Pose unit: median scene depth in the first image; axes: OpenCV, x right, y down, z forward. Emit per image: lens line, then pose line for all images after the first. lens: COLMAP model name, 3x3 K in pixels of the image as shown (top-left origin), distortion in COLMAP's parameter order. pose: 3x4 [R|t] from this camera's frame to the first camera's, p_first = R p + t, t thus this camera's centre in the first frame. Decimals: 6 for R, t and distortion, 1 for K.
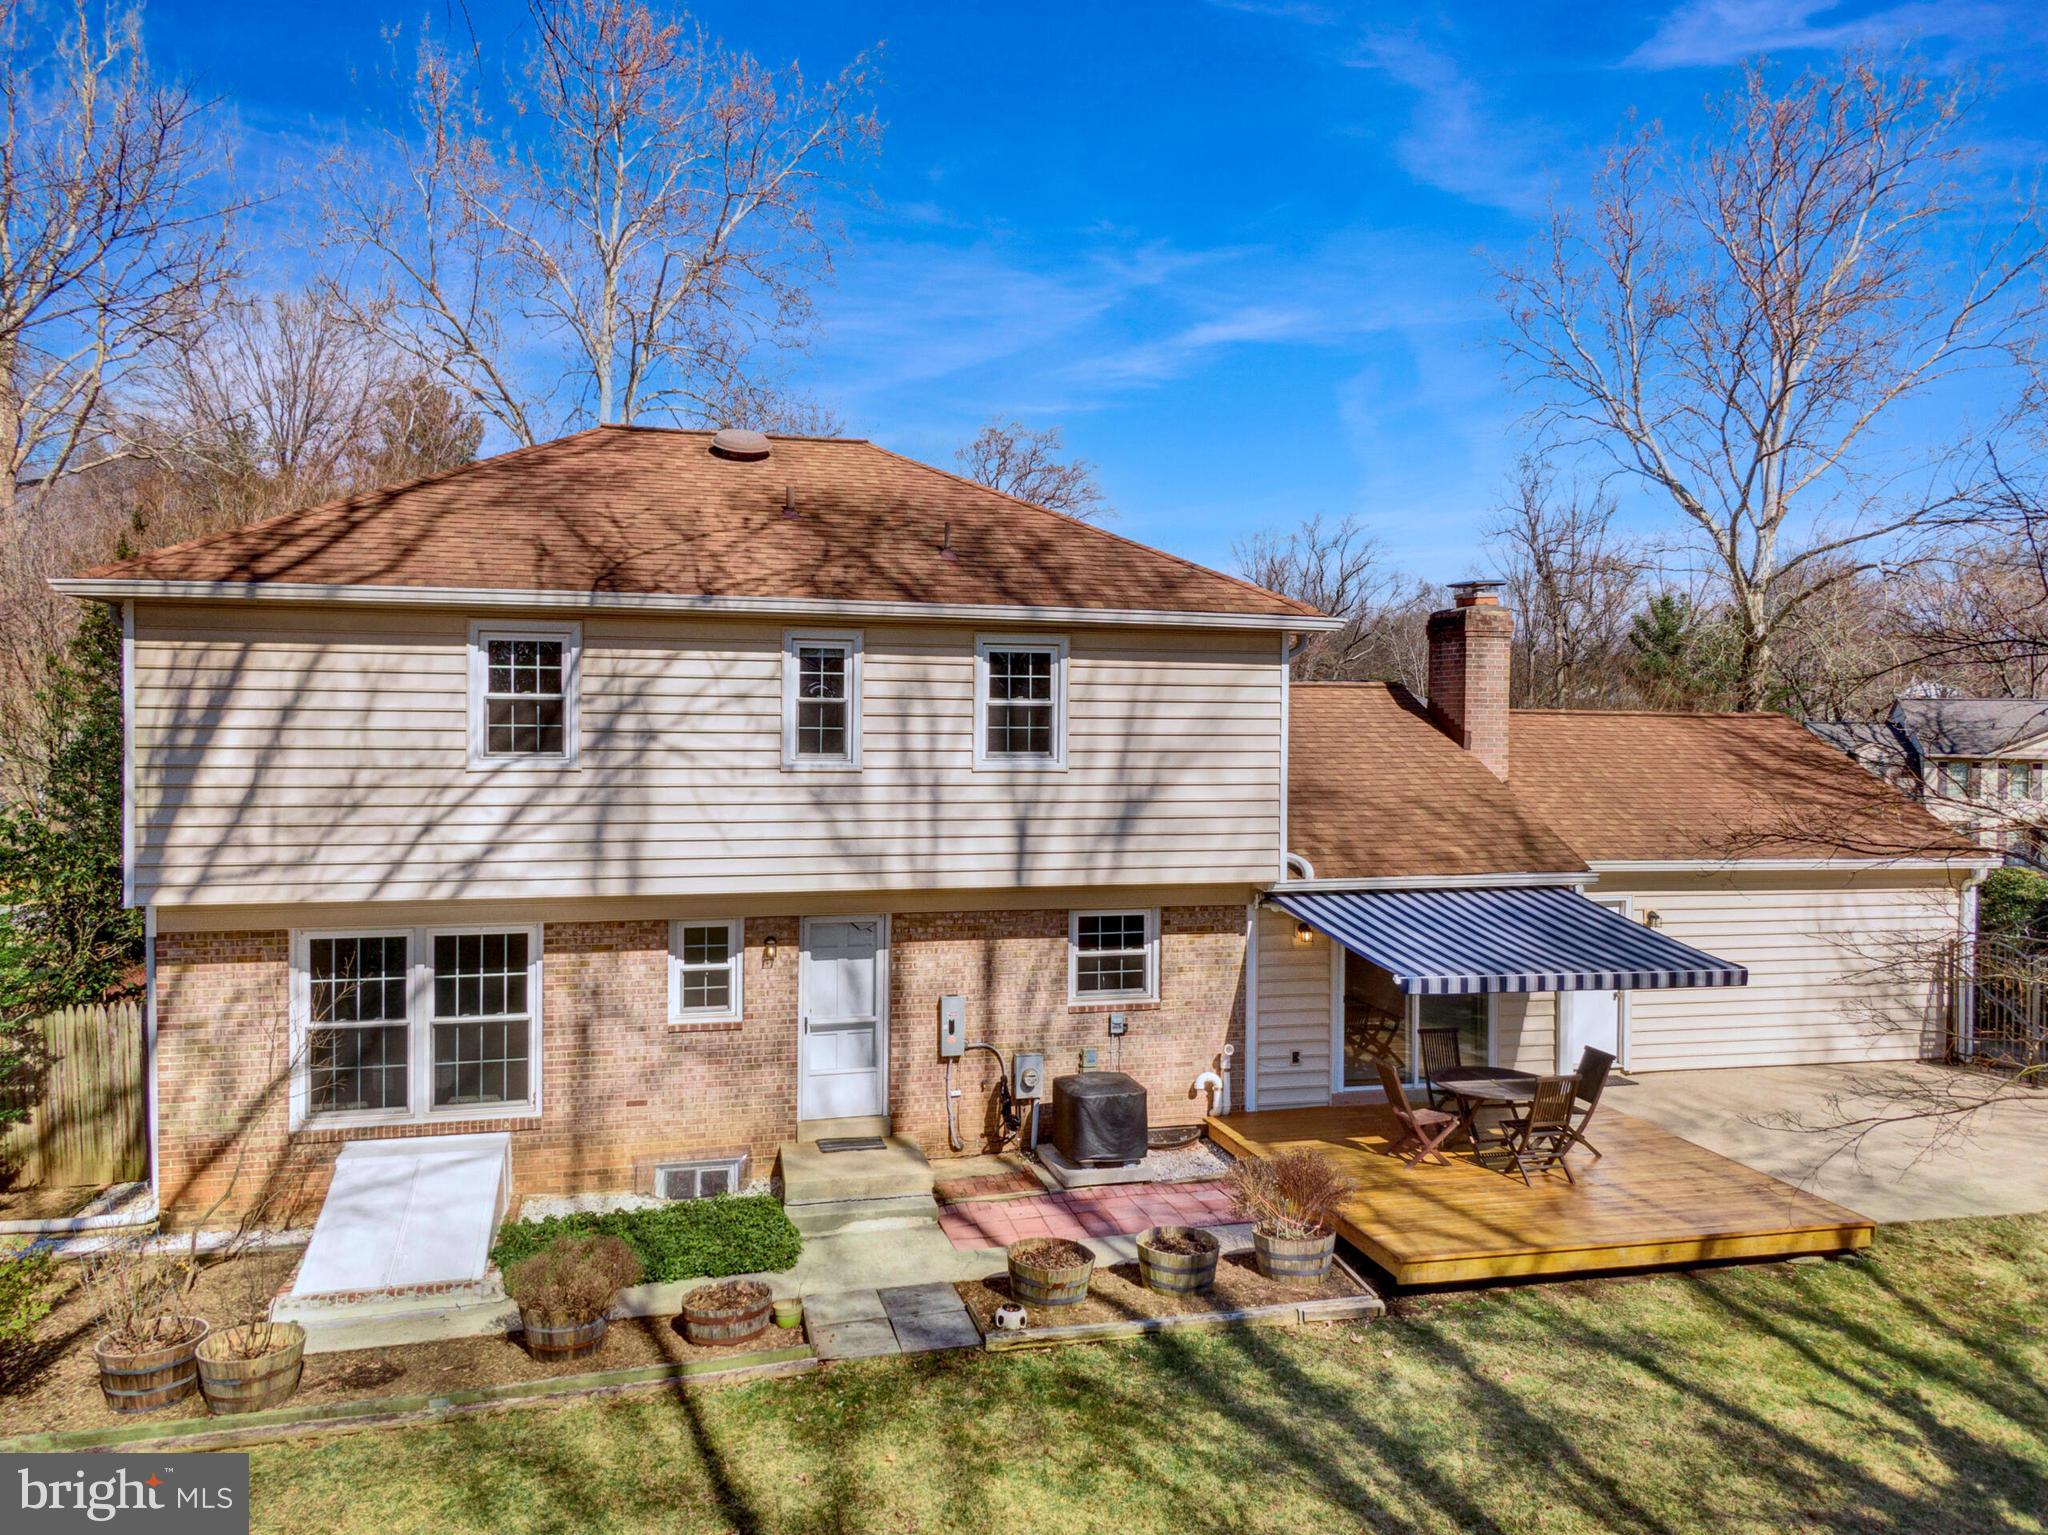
lens RADIAL K [[1476.8, 0, 1024.0], [0, 1476.8, 767.5], [0, 0, 1]] dist [0.069517, -0.073775]
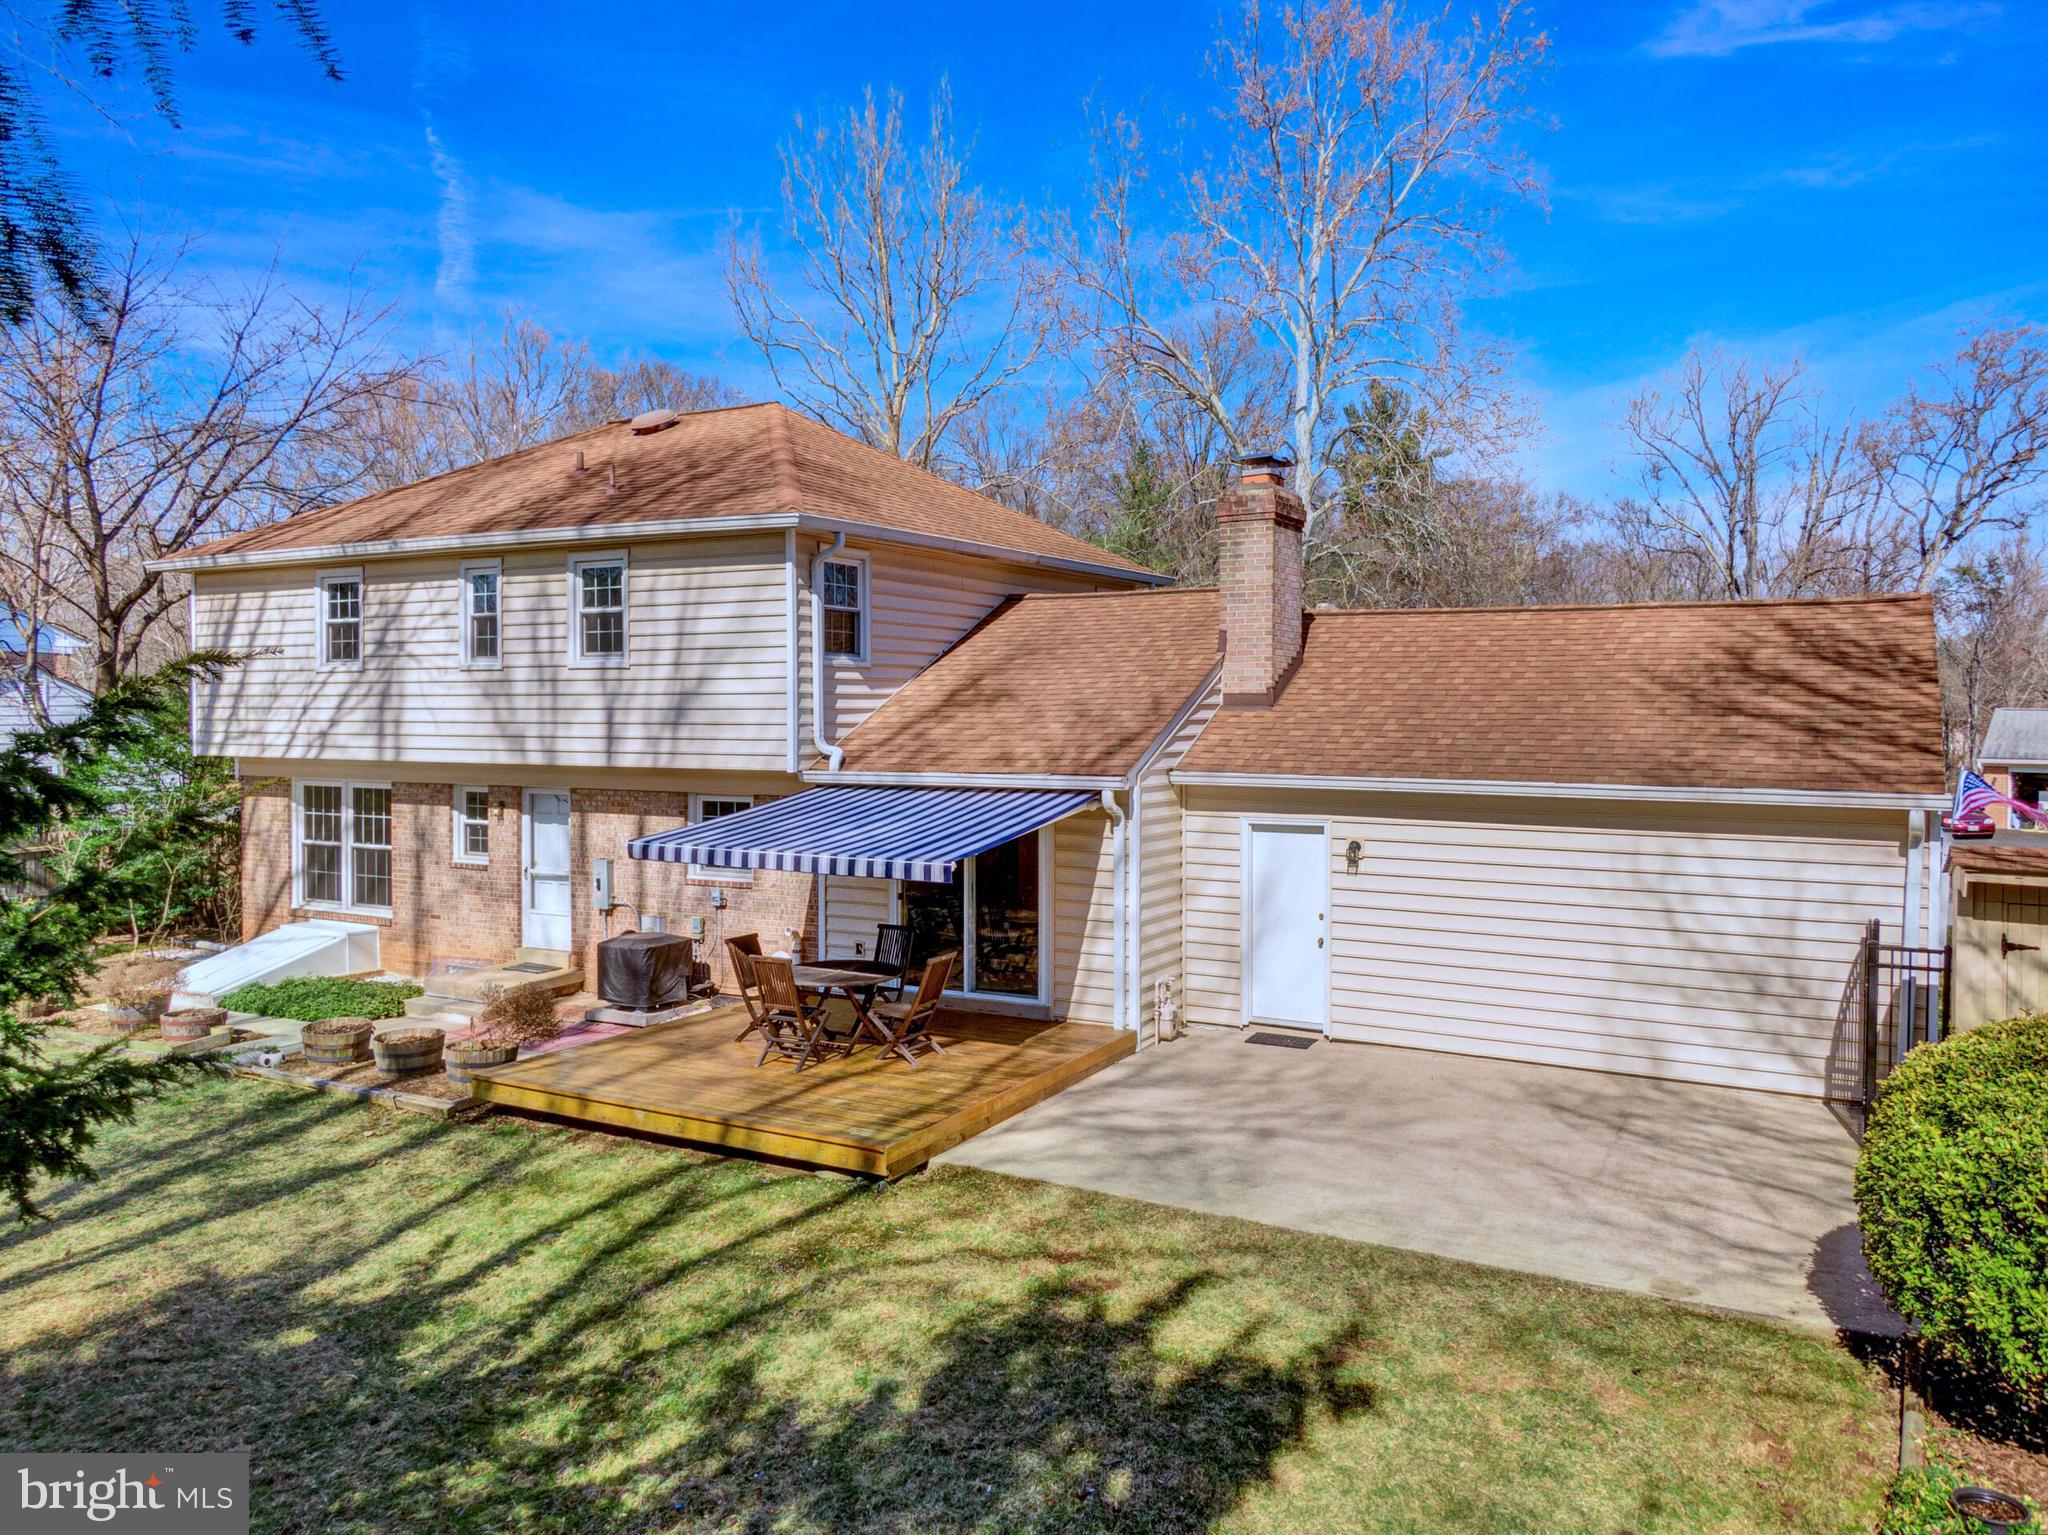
lens RADIAL K [[1469.4, 0, 1024.4], [0, 1469.4, 733.4], [0, 0, 1]] dist [0.008821, 0.002657]
pose [[0.730788, 0.004331, -0.682591, 1.063391], [-0.016273, 0.999806, -0.011079, 0.063524], [0.682410, 0.019205, 0.730717, 0.379134]]
